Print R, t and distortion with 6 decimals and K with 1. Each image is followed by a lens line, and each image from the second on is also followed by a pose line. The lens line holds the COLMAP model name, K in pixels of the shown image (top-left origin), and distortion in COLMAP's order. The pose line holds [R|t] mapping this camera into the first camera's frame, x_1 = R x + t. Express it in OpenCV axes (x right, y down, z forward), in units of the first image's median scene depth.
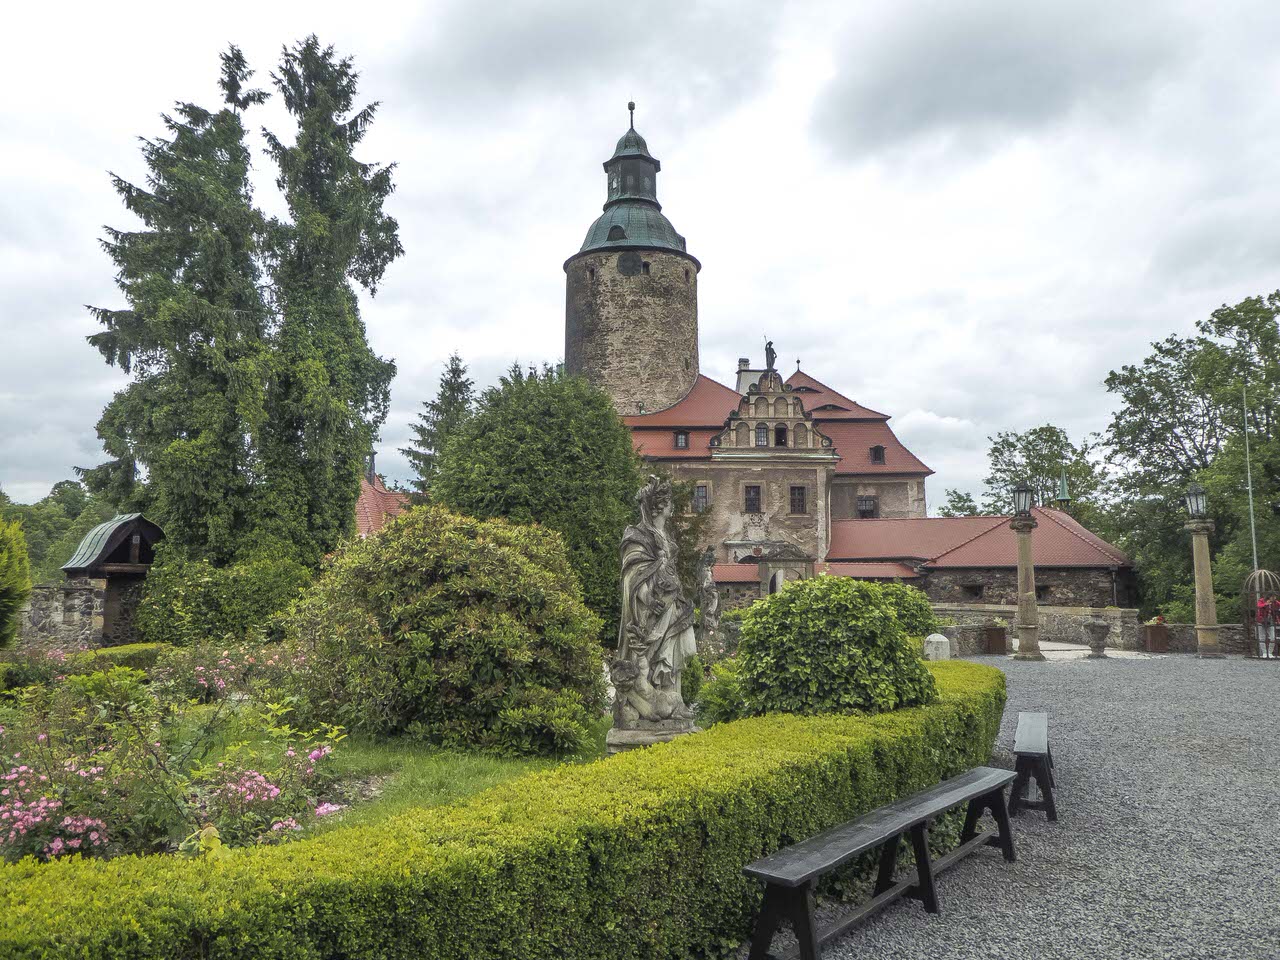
lens RADIAL K [[1007.0, 0, 640.0], [0, 1007.0, 480.0], [0, 0, 1]] dist [-0.006608, -0.001697]
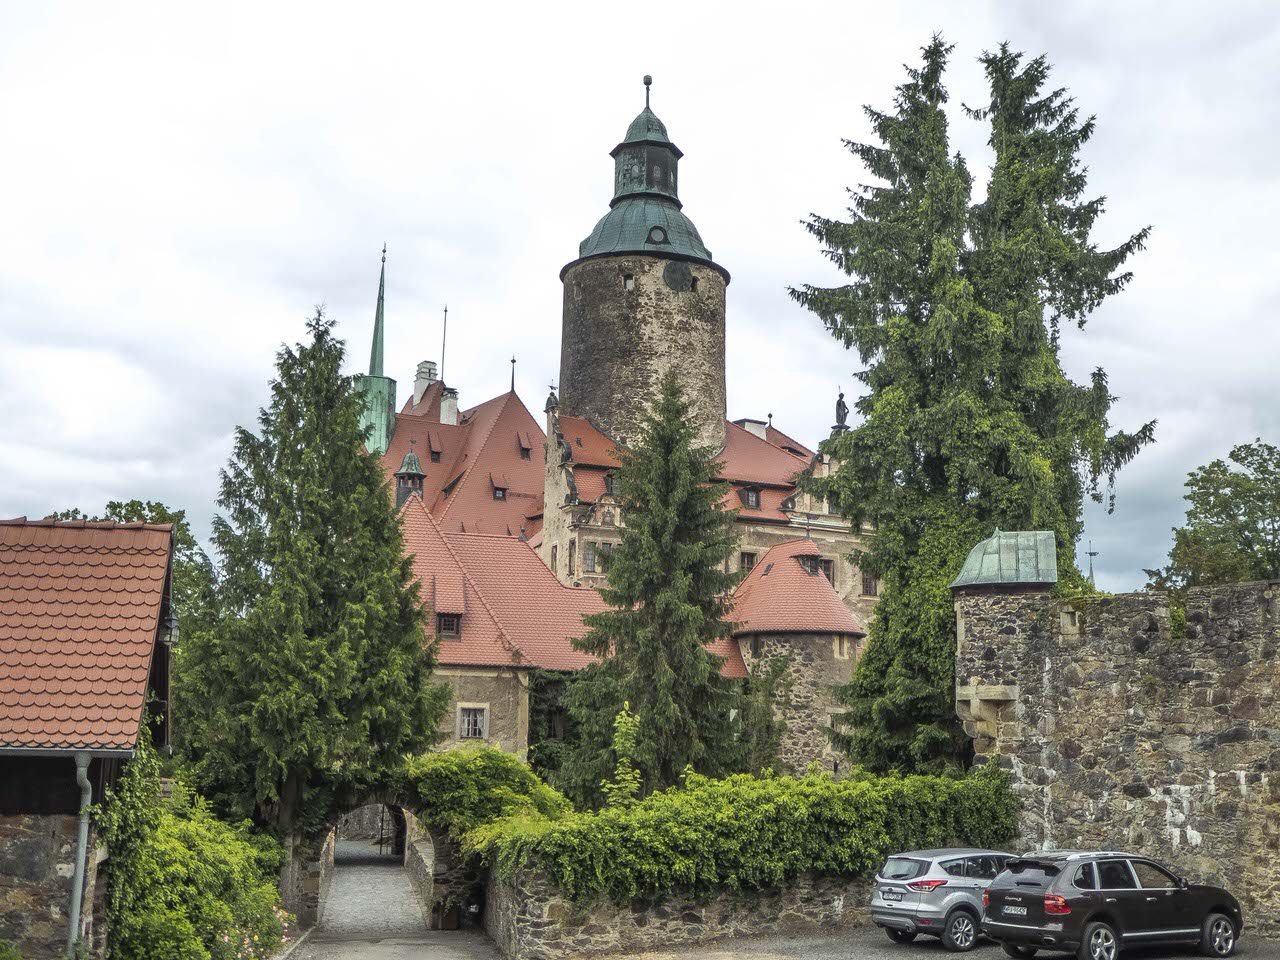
lens RADIAL K [[1426.4, 0, 640.0], [0, 1426.4, 480.0], [0, 0, 1]] dist [-0.018992, -0.038410]
pose [[0.899712, 0.098058, 0.425328, -0.536829], [-0.071427, 0.994379, -0.078160, 0.043609], [-0.430601, 0.039941, 0.901658, -0.021788]]
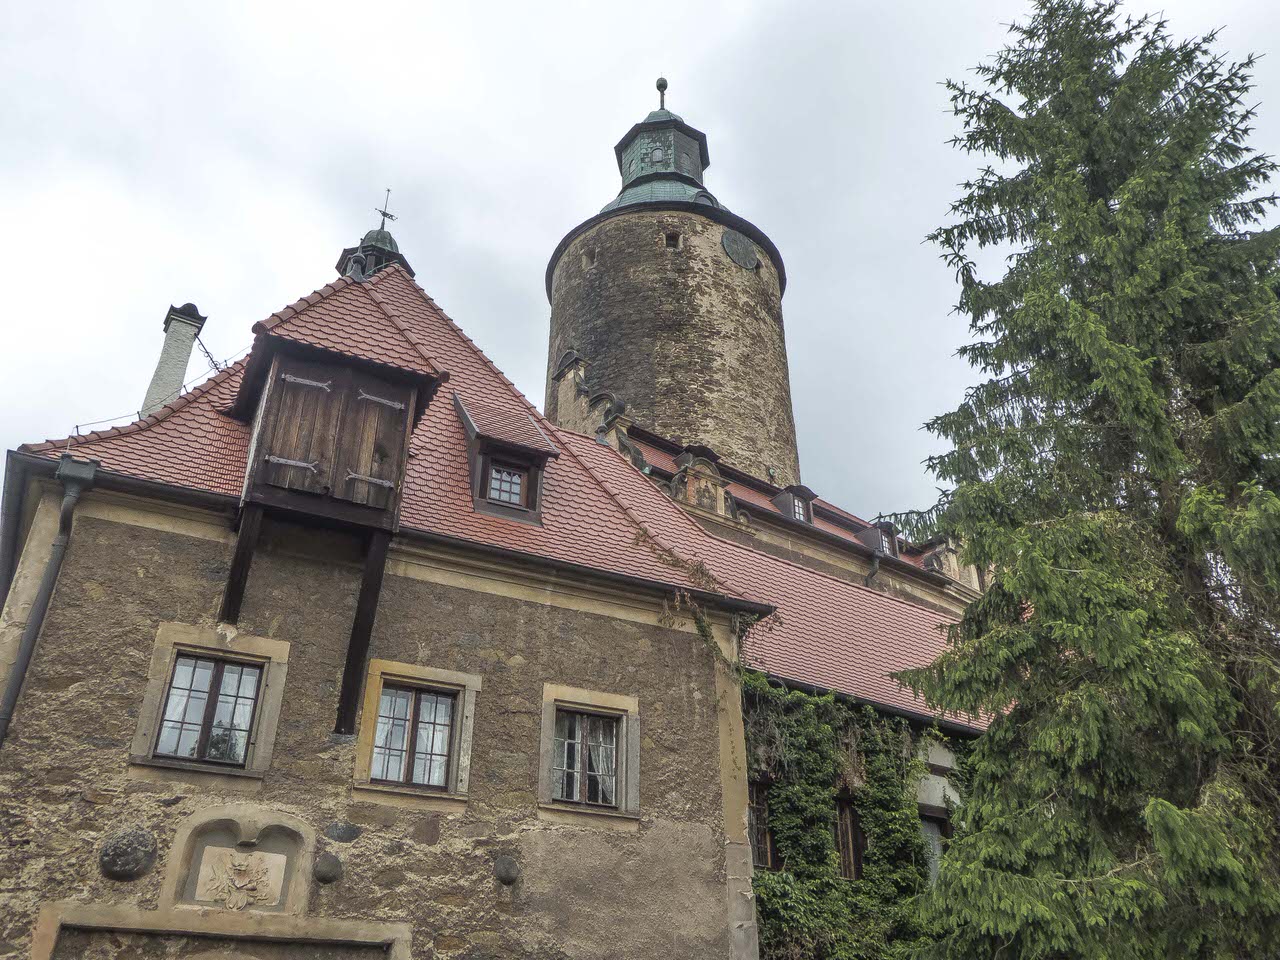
lens RADIAL K [[1087.8, 0, 640.0], [0, 1087.8, 480.0], [0, 0, 1]] dist [0.004936, 0.014499]
pose [[0.774333, 0.322835, 0.544229, -0.359804], [-0.076492, 0.901512, -0.425941, 0.173426], [-0.628138, 0.288191, 0.722765, 0.661577]]
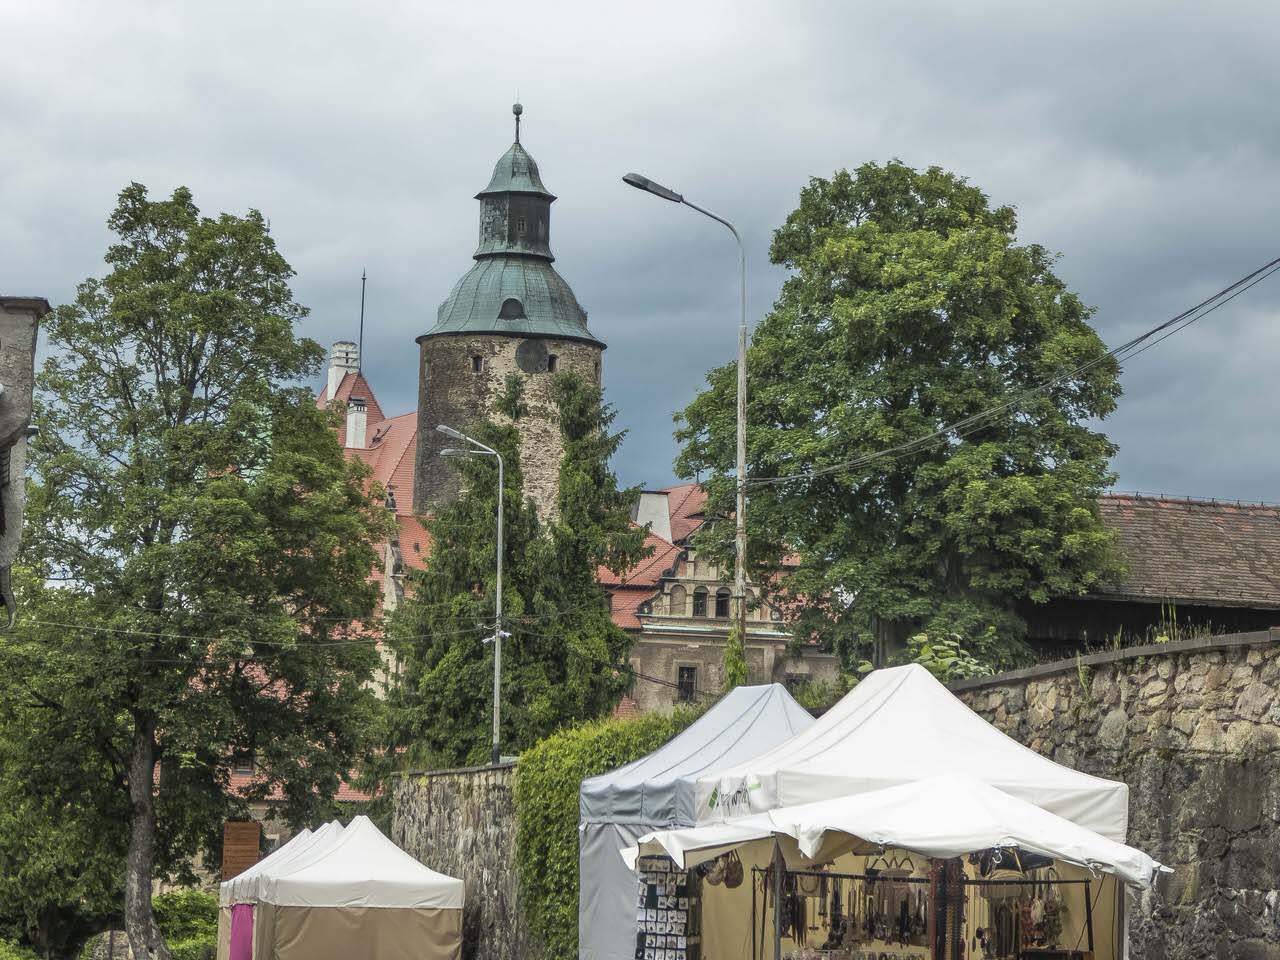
lens RADIAL K [[2946.4, 0, 640.0], [0, 2946.4, 480.0], [0, 0, 1]] dist [0.149392, -0.269068]
pose [[0.949751, 0.058276, 0.307534, -0.629344], [-0.065013, 0.997816, 0.011698, -0.161400], [-0.306181, -0.031104, 0.951465, -1.158688]]
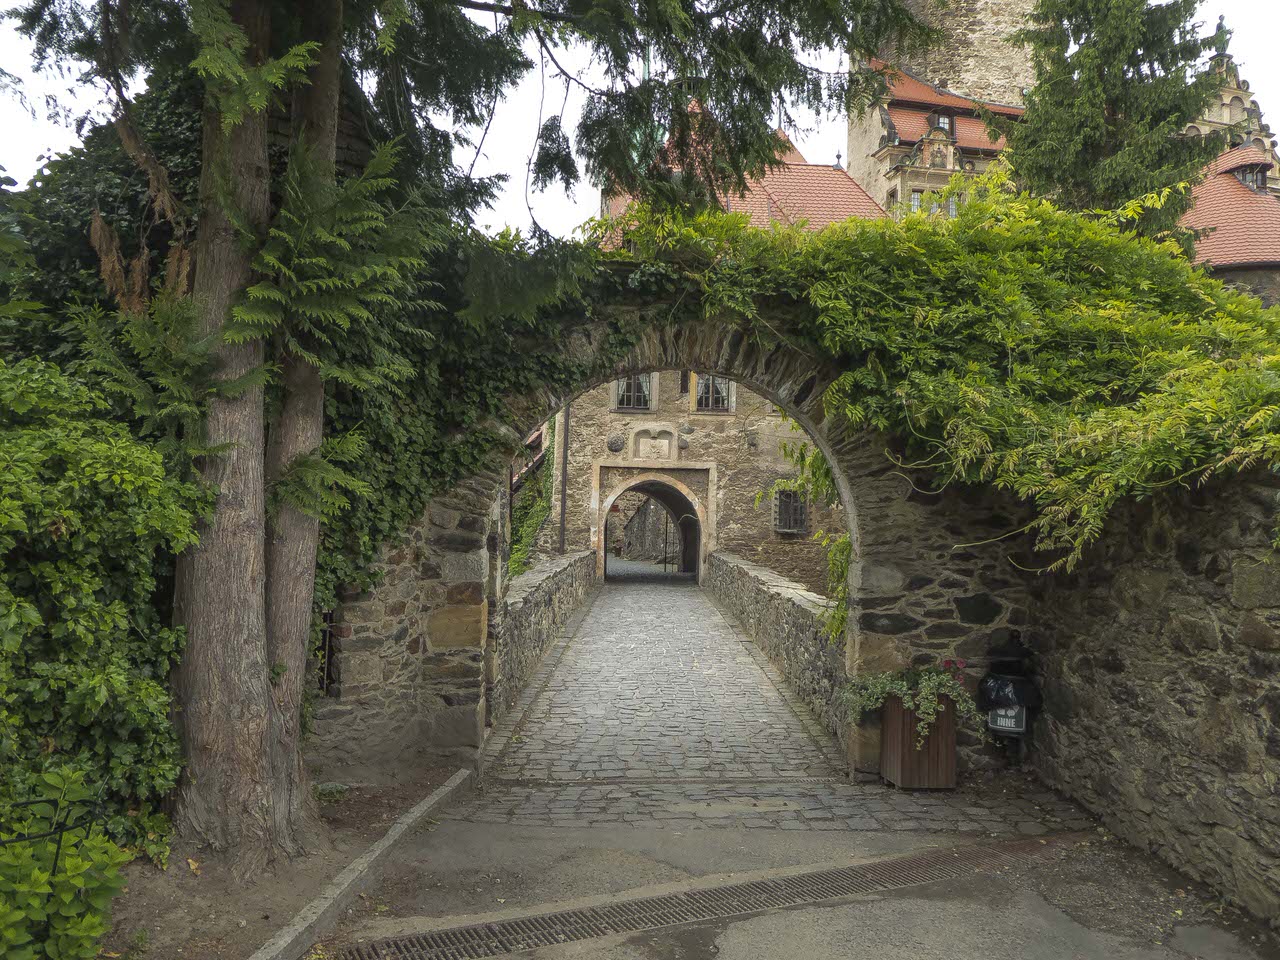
lens RADIAL K [[1007.0, 0, 640.0], [0, 1007.0, 480.0], [0, 0, 1]] dist [-0.006608, -0.001697]
pose [[0.967153, 0.029303, 0.252501, -0.412620], [-0.053418, 0.994582, 0.089183, 0.136005], [-0.248519, -0.099741, 0.963478, 0.414911]]
